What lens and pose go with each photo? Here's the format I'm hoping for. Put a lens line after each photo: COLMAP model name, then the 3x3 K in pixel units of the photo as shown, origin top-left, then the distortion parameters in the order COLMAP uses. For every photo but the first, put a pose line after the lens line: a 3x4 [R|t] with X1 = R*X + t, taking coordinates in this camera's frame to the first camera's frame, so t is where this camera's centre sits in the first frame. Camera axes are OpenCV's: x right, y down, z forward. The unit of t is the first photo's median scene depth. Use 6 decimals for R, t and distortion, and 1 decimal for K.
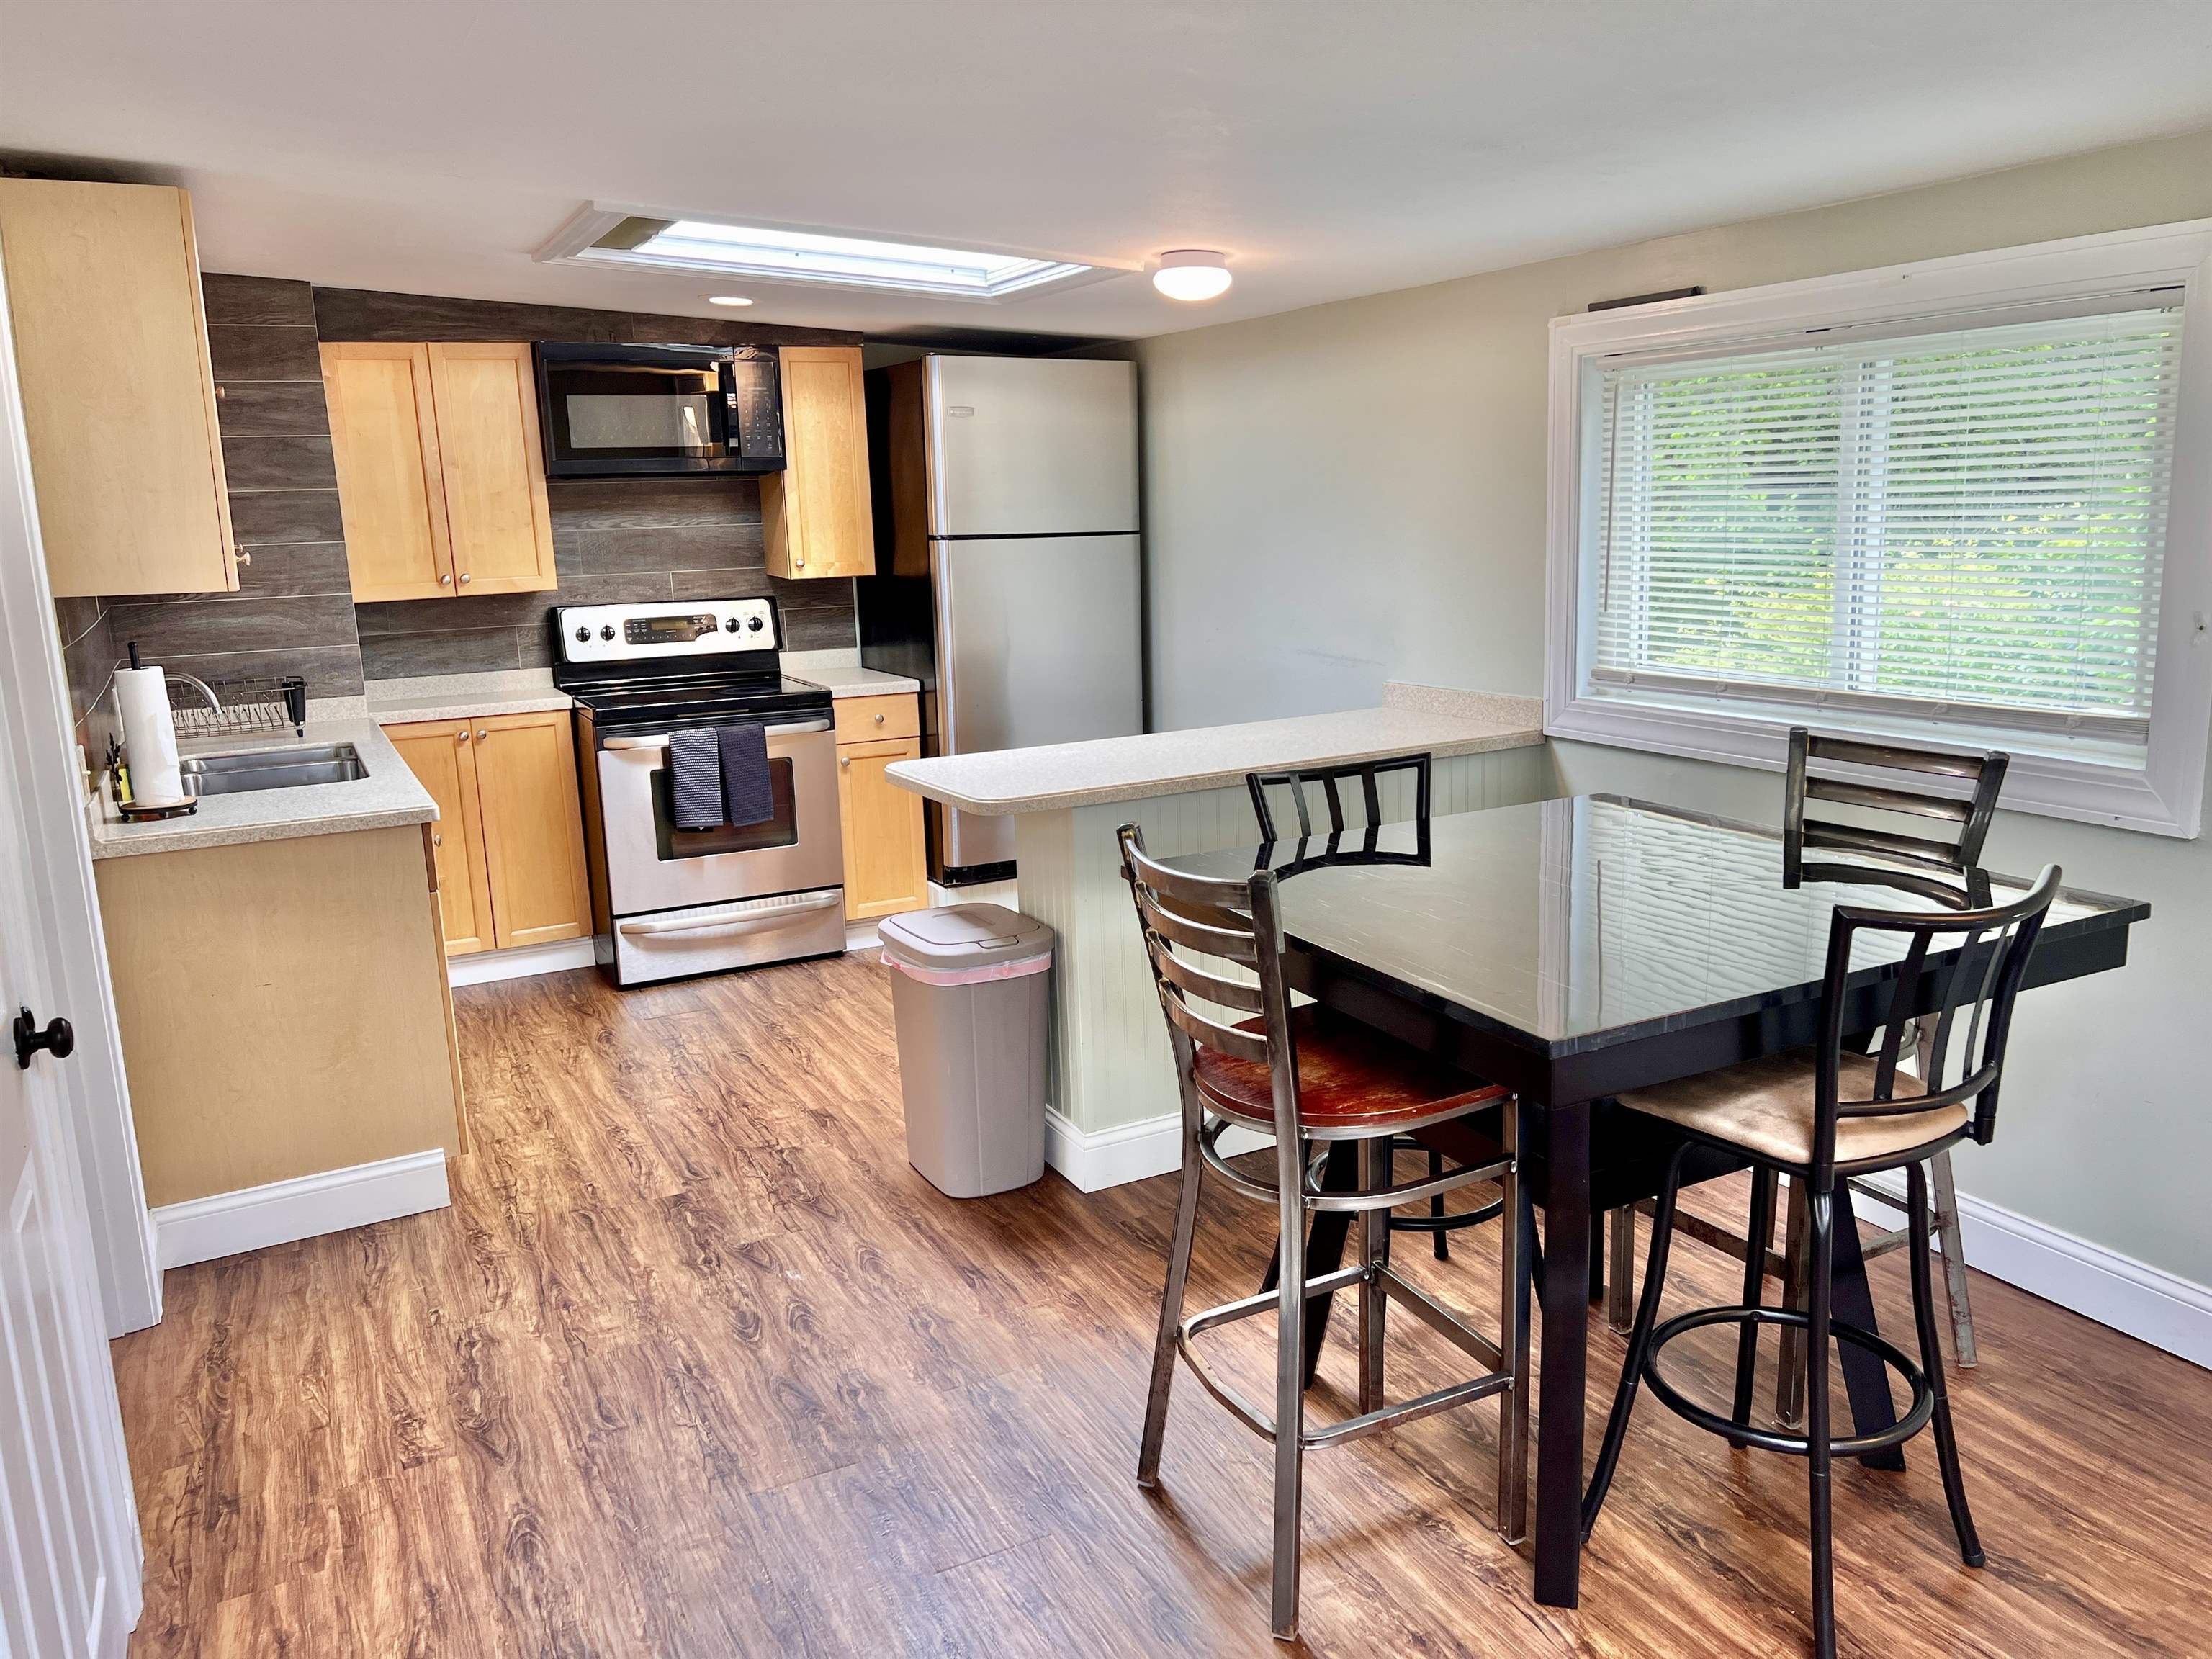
lens RADIAL K [[1649.4, 0, 1123.0], [0, 1649.4, 844.6], [0, 0, 1]] dist [0.074969, -0.129409]
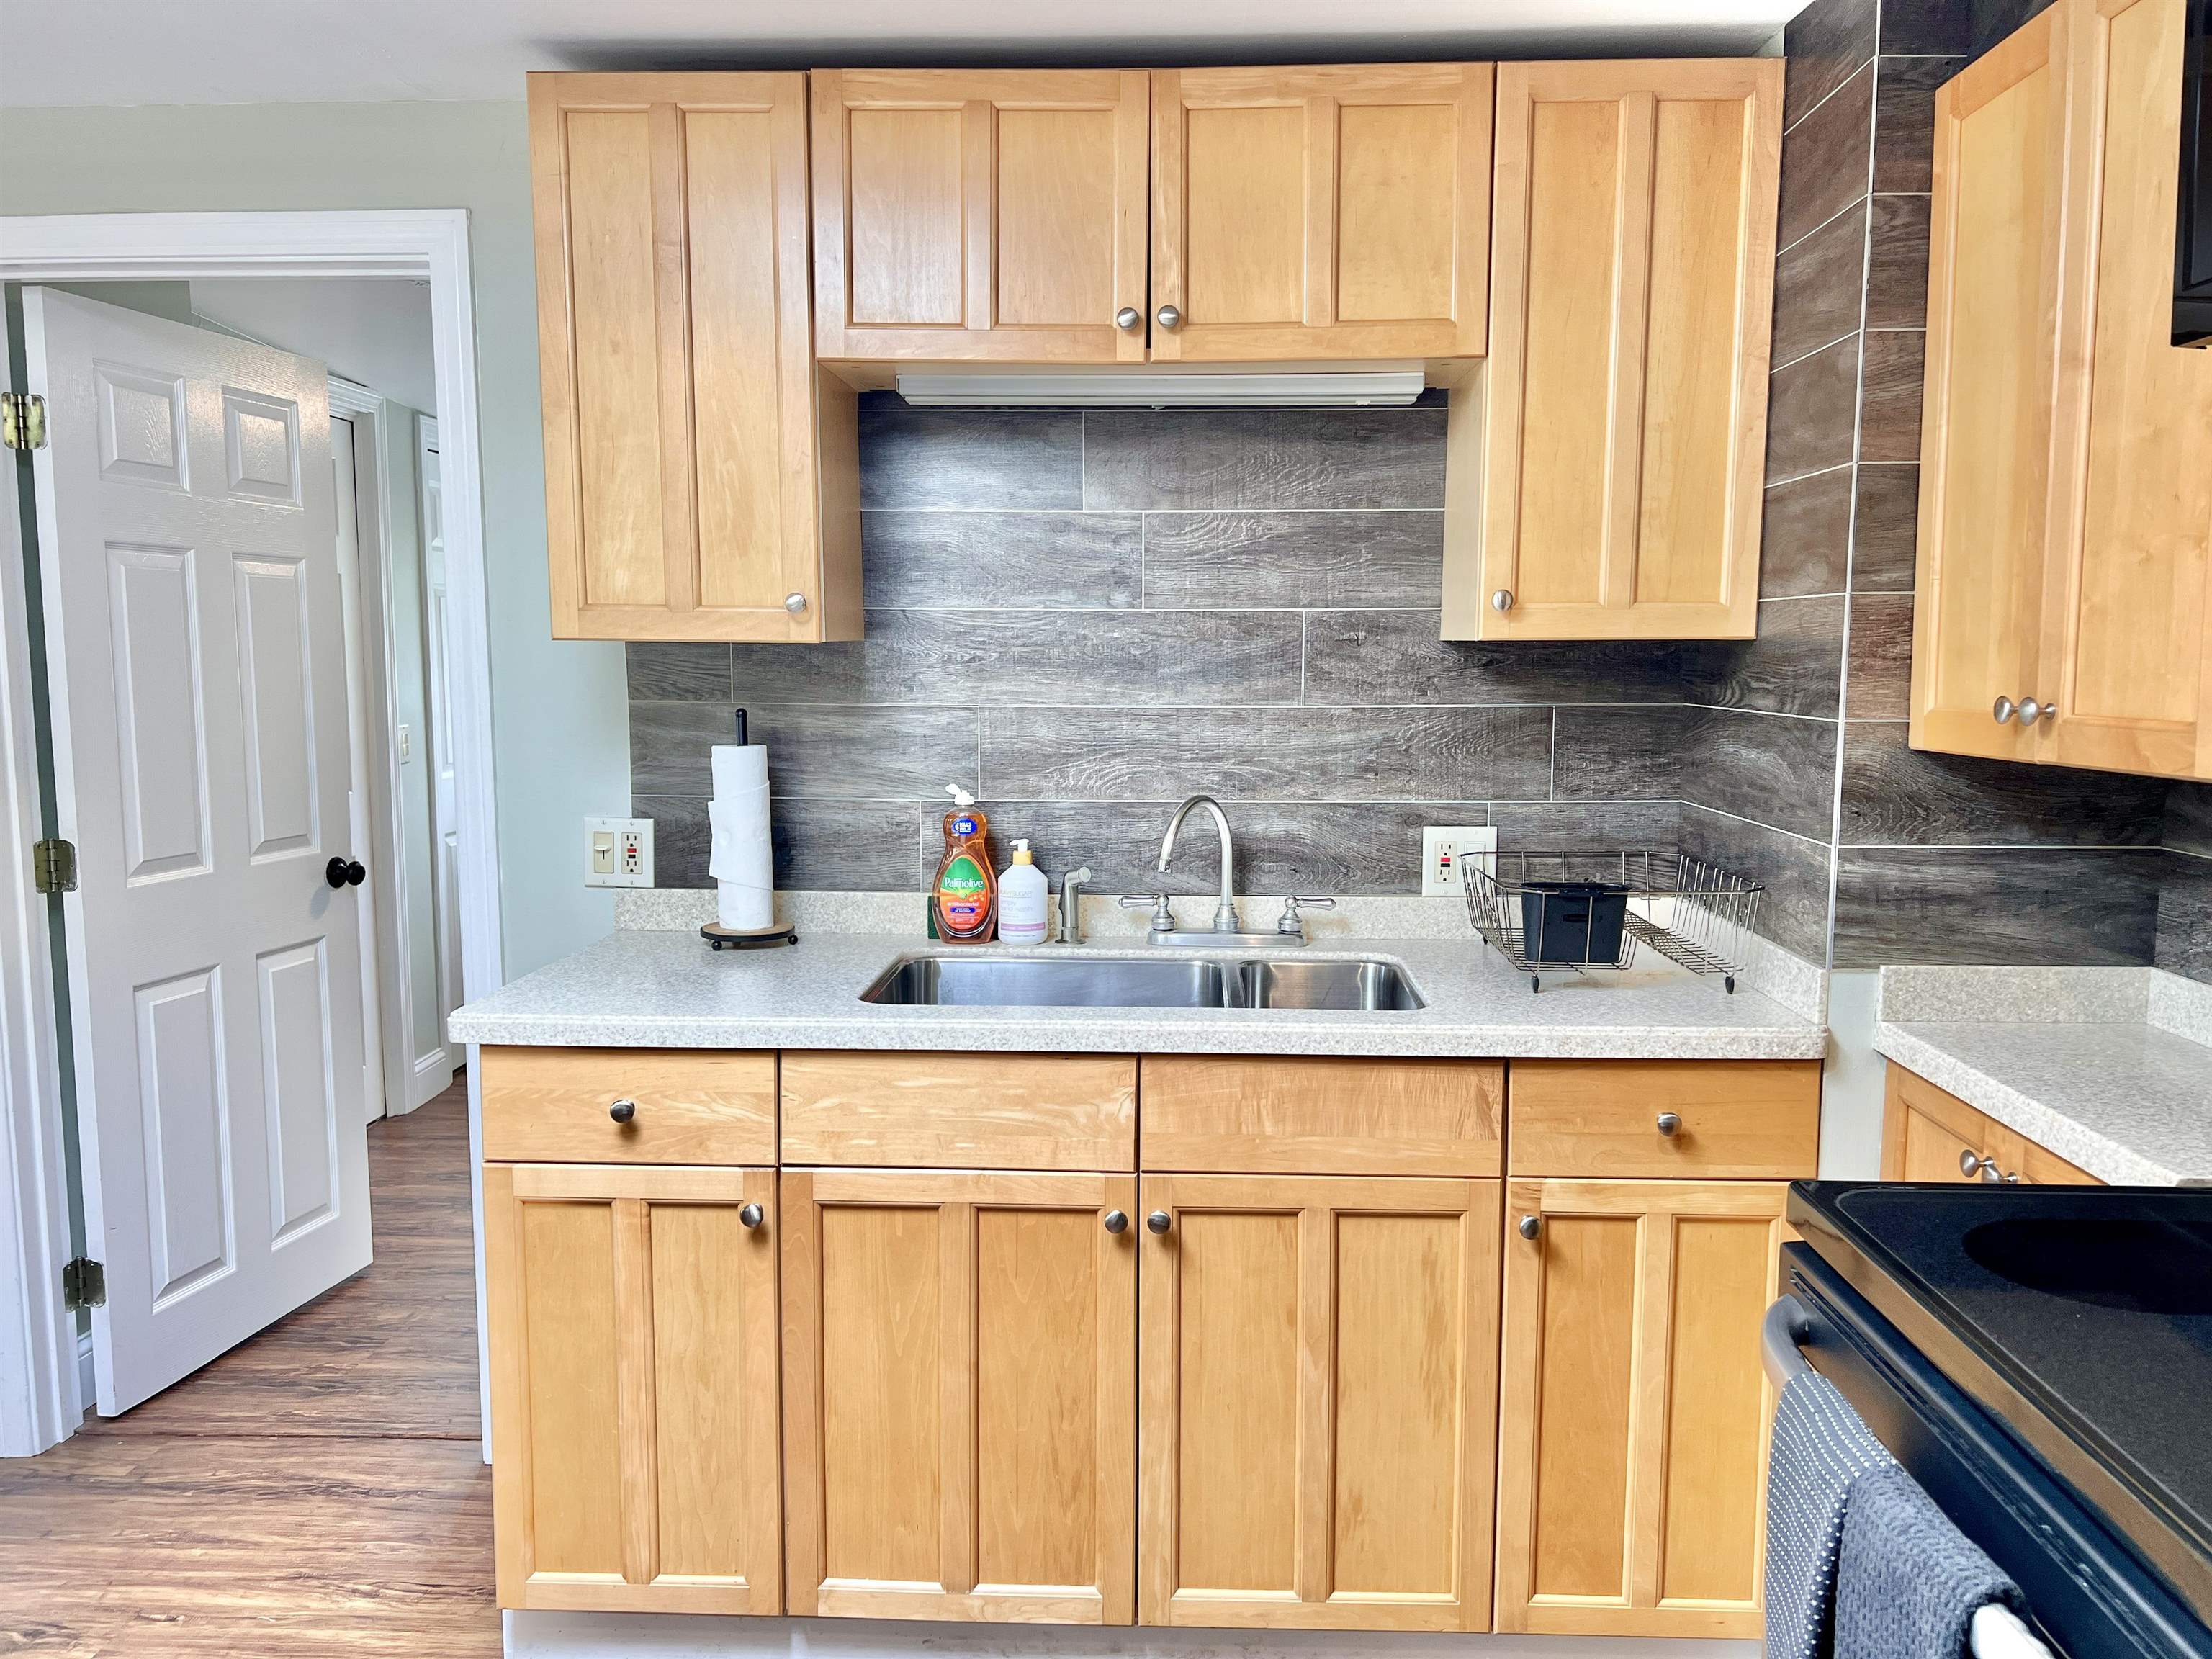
lens RADIAL K [[1649.4, 0, 1123.0], [0, 1649.4, 844.6], [0, 0, 1]] dist [0.074969, -0.129409]
pose [[-0.502001, 0.129536, -0.855112, -0.029291], [-0.172076, 0.953993, 0.245534, -0.184590], [0.847576, 0.270403, -0.456615, 1.012710]]
